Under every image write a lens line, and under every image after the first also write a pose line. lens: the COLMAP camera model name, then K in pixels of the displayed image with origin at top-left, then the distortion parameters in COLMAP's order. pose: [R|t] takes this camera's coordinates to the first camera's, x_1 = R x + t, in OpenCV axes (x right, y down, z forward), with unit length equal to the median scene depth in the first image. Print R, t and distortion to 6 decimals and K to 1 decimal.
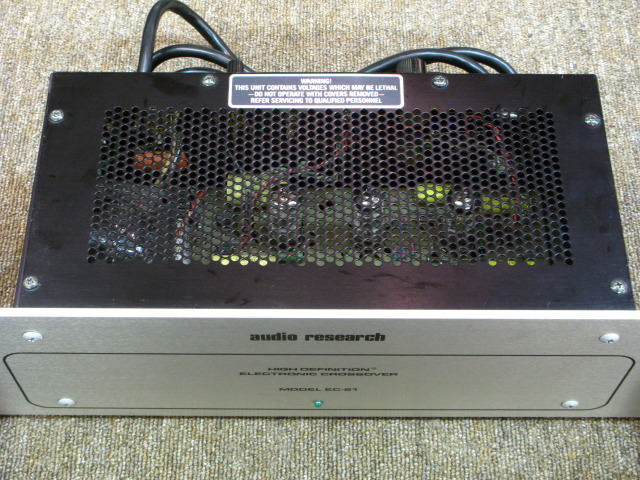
lens RADIAL K [[1084.0, 0, 320.0], [0, 1084.0, 240.0], [0, 0, 1]] dist [-0.013498, -0.047356]
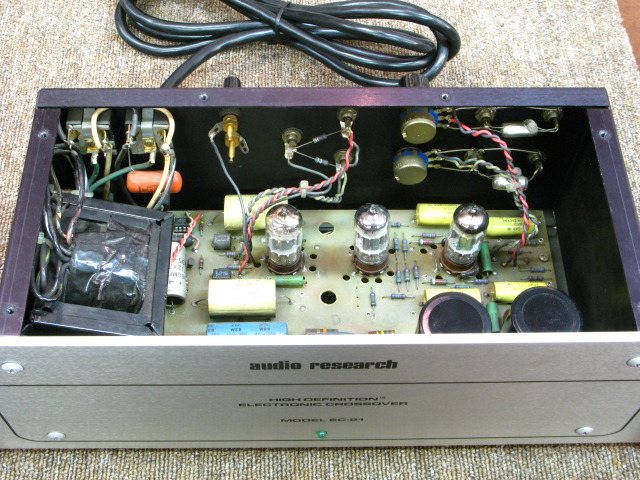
lens RADIAL K [[895.7, 0, 320.0], [0, 895.7, 240.0], [0, 0, 1]] dist [-0.053594, 0.001758]
pose [[0.999809, -0.009837, 0.016895, -0.016127], [0.010528, 0.999089, -0.041357, 0.014360], [-0.016473, 0.041527, 0.999002, 0.229136]]
